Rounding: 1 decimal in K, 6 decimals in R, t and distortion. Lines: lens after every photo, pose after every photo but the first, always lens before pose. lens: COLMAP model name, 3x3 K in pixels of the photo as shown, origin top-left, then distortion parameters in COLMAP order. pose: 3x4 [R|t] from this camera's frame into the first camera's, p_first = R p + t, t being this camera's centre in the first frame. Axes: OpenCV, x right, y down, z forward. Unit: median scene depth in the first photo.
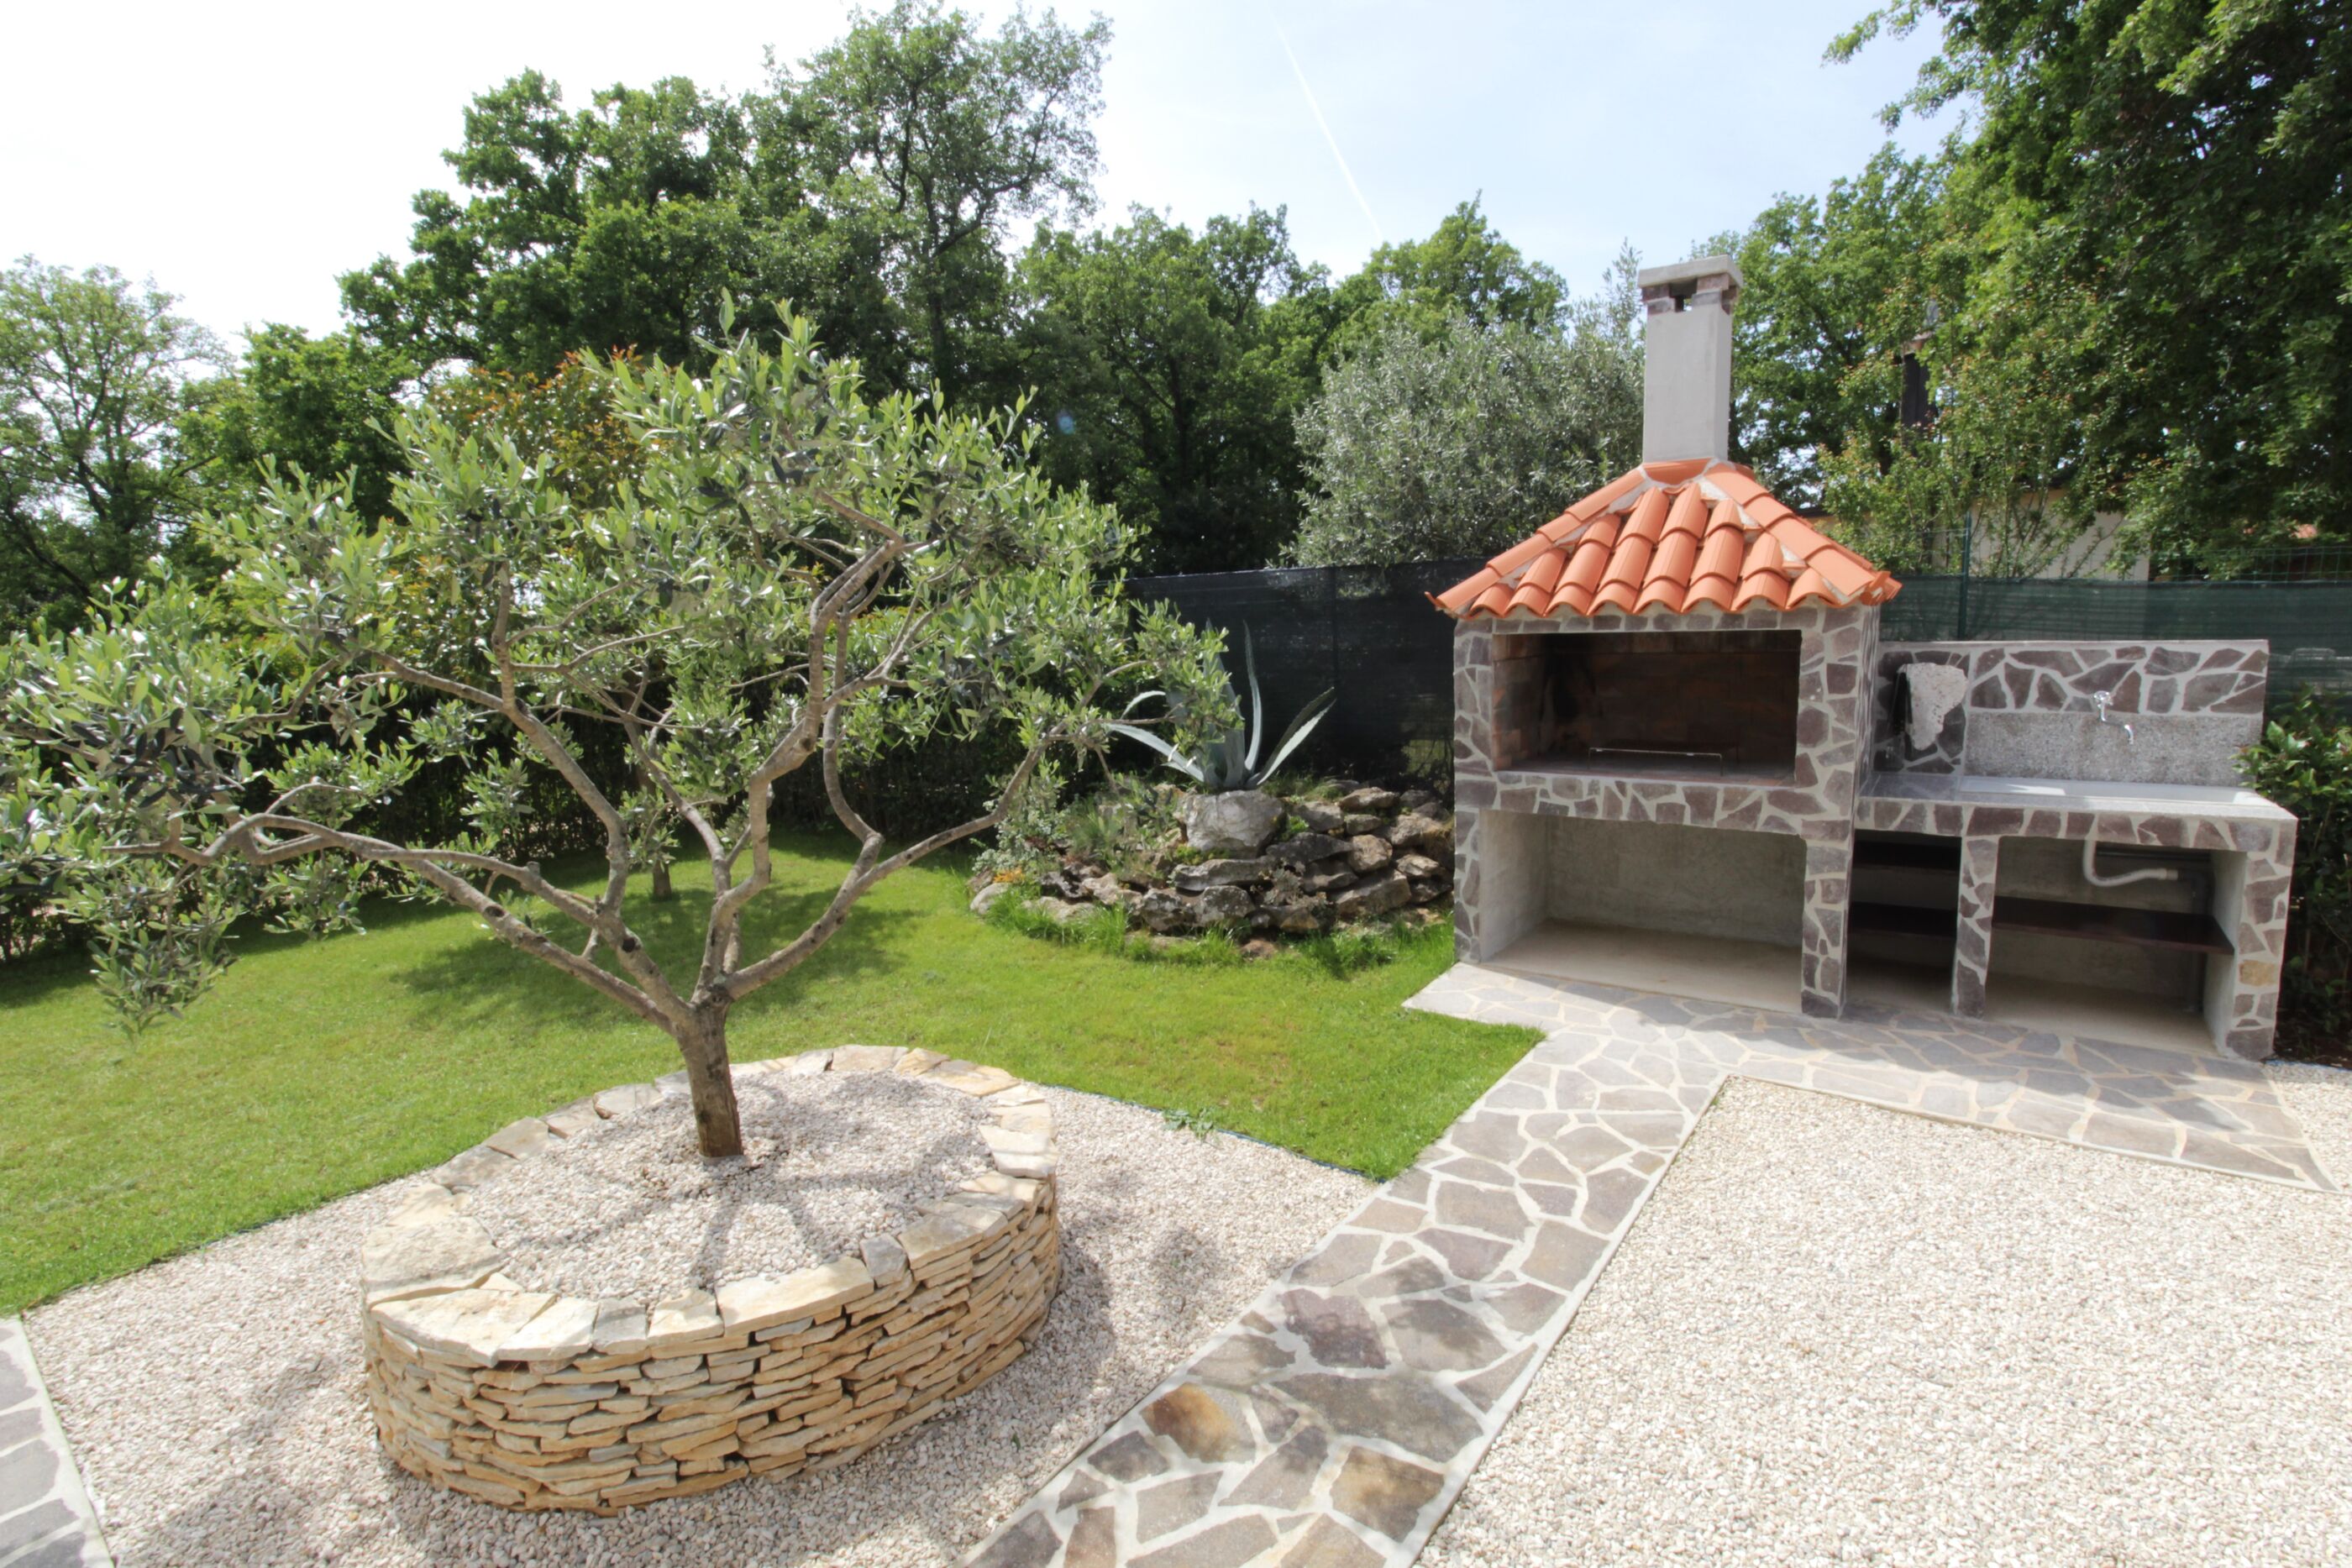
lens RADIAL K [[1096.3, 0, 1176.0], [0, 1096.3, 784.0], [0, 0, 1]] dist [-0.001148, -0.011559]
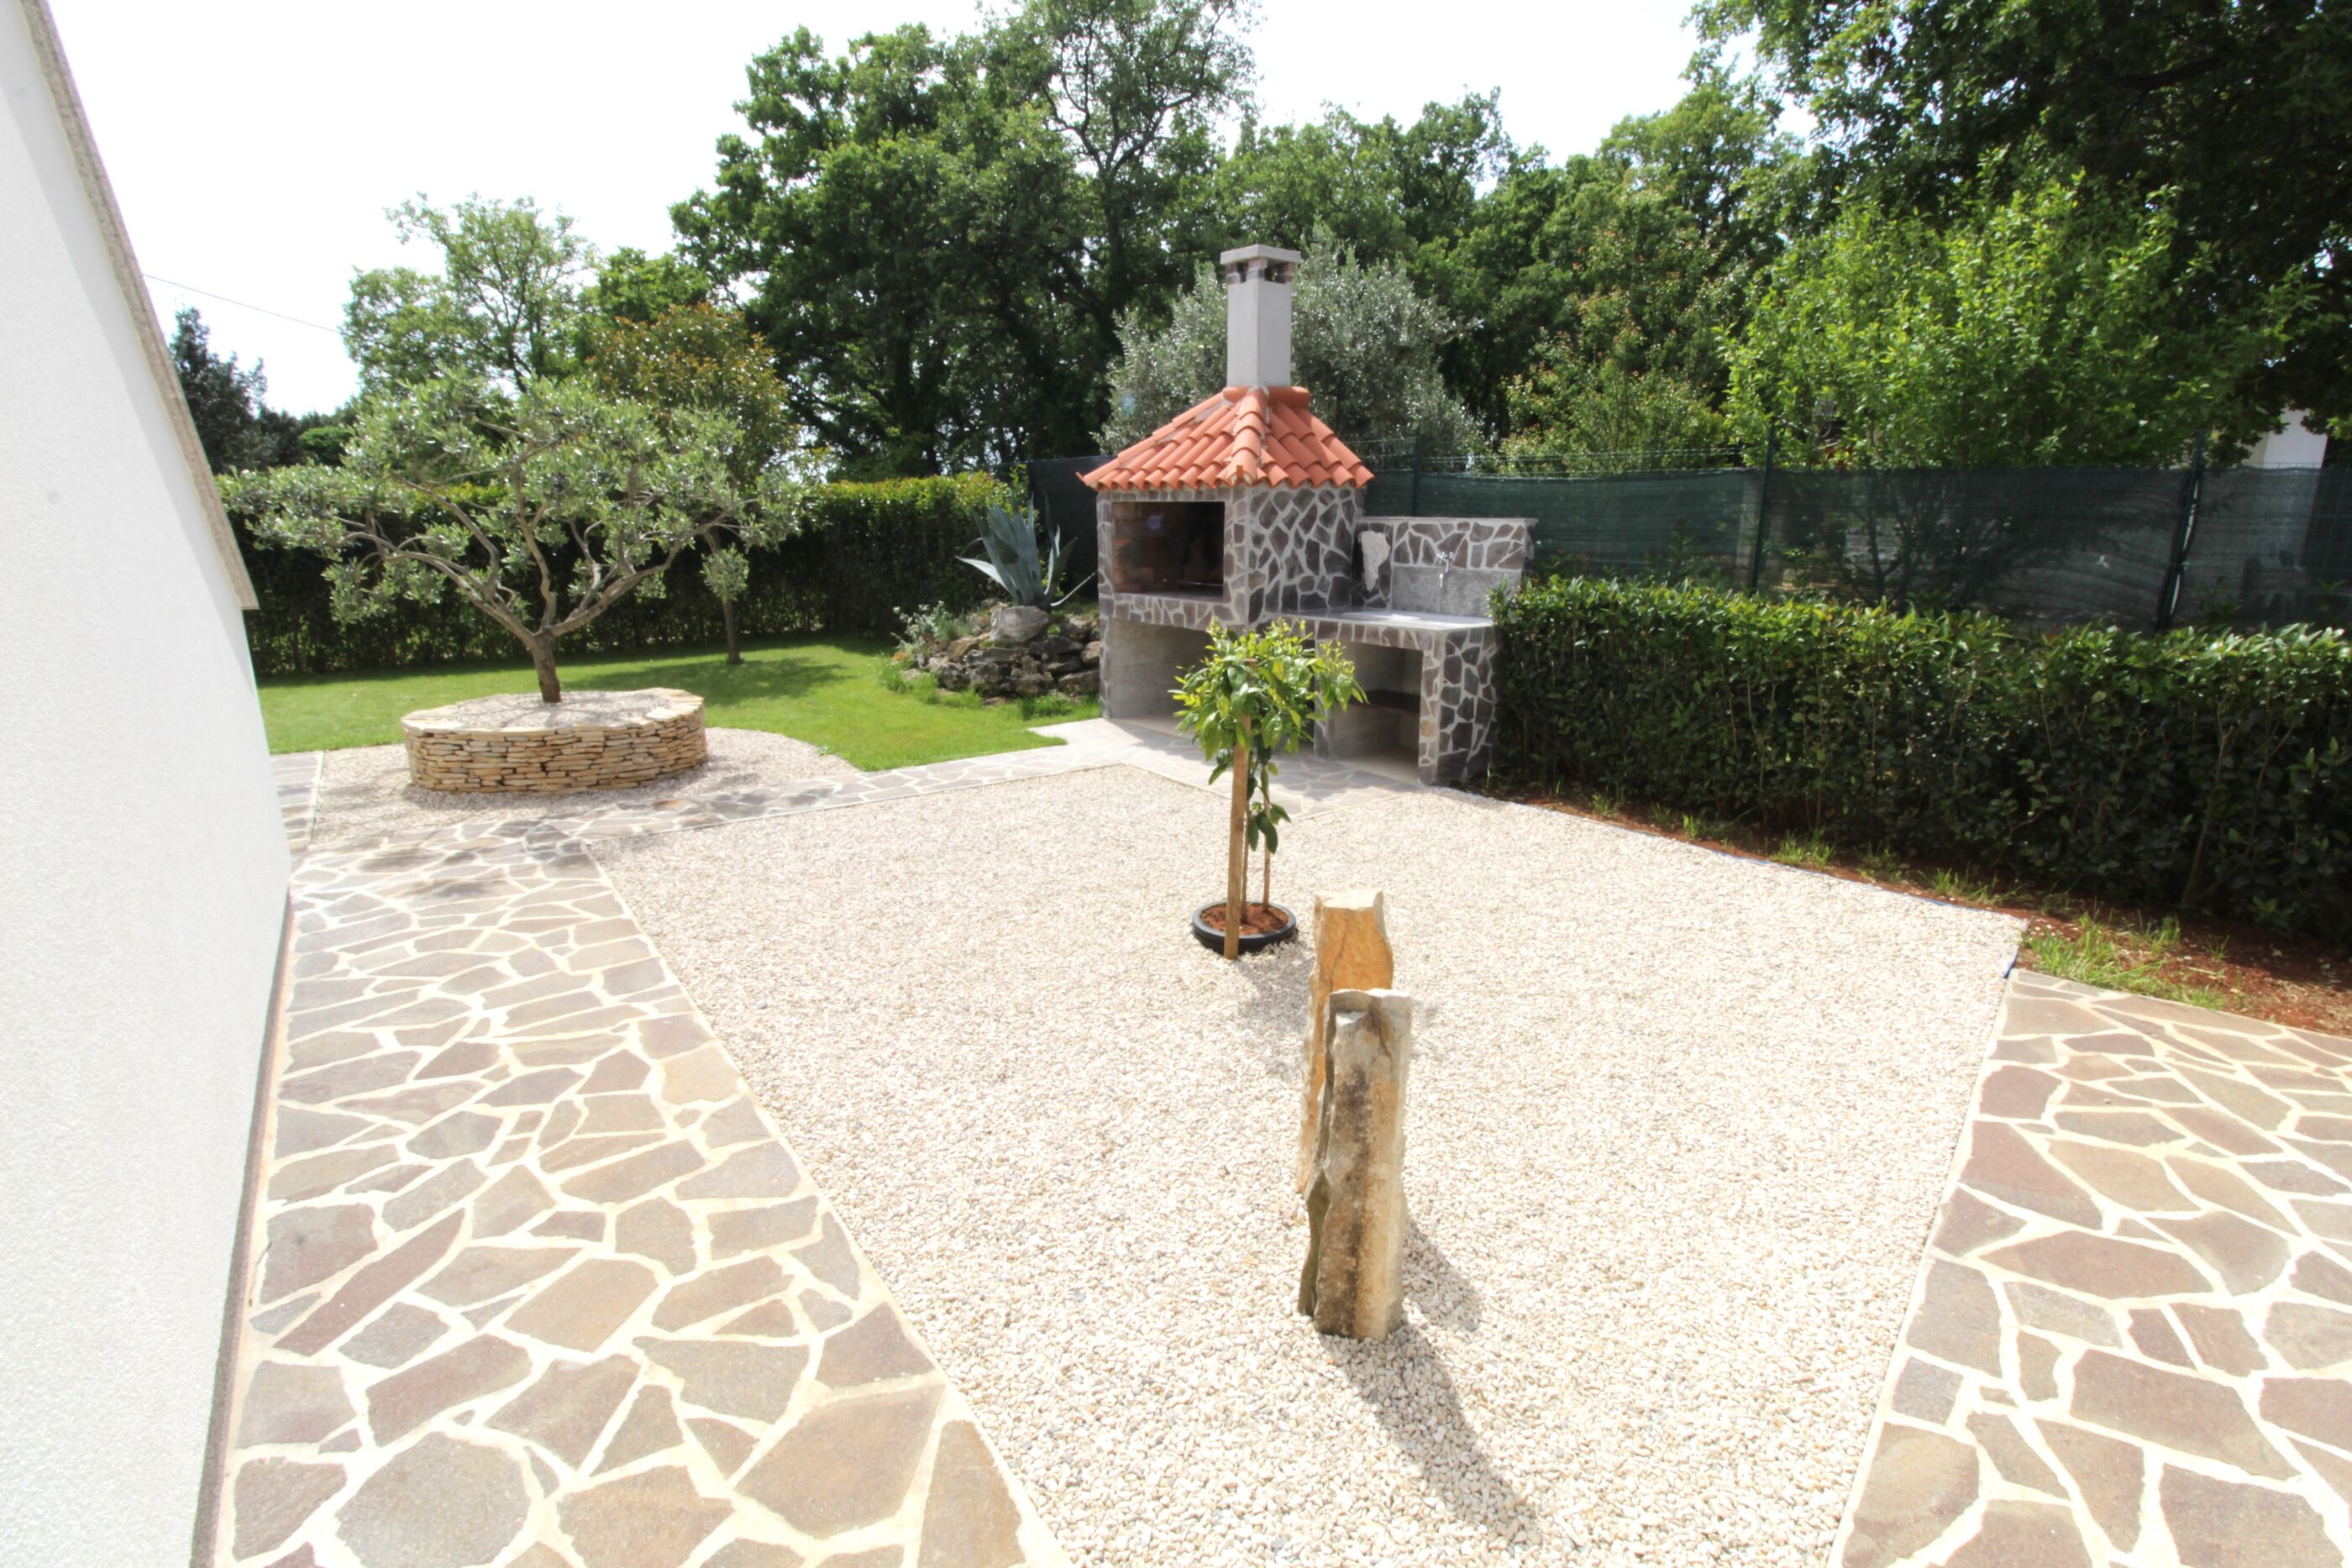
lens RADIAL K [[1096.3, 0, 1176.0], [0, 1096.3, 784.0], [0, 0, 1]] dist [-0.001148, -0.011559]
pose [[0.958772, 0.103273, -0.264748, 0.226858], [-0.076607, 0.991067, 0.109168, 0.022637], [0.273657, -0.084385, 0.958118, -0.135408]]
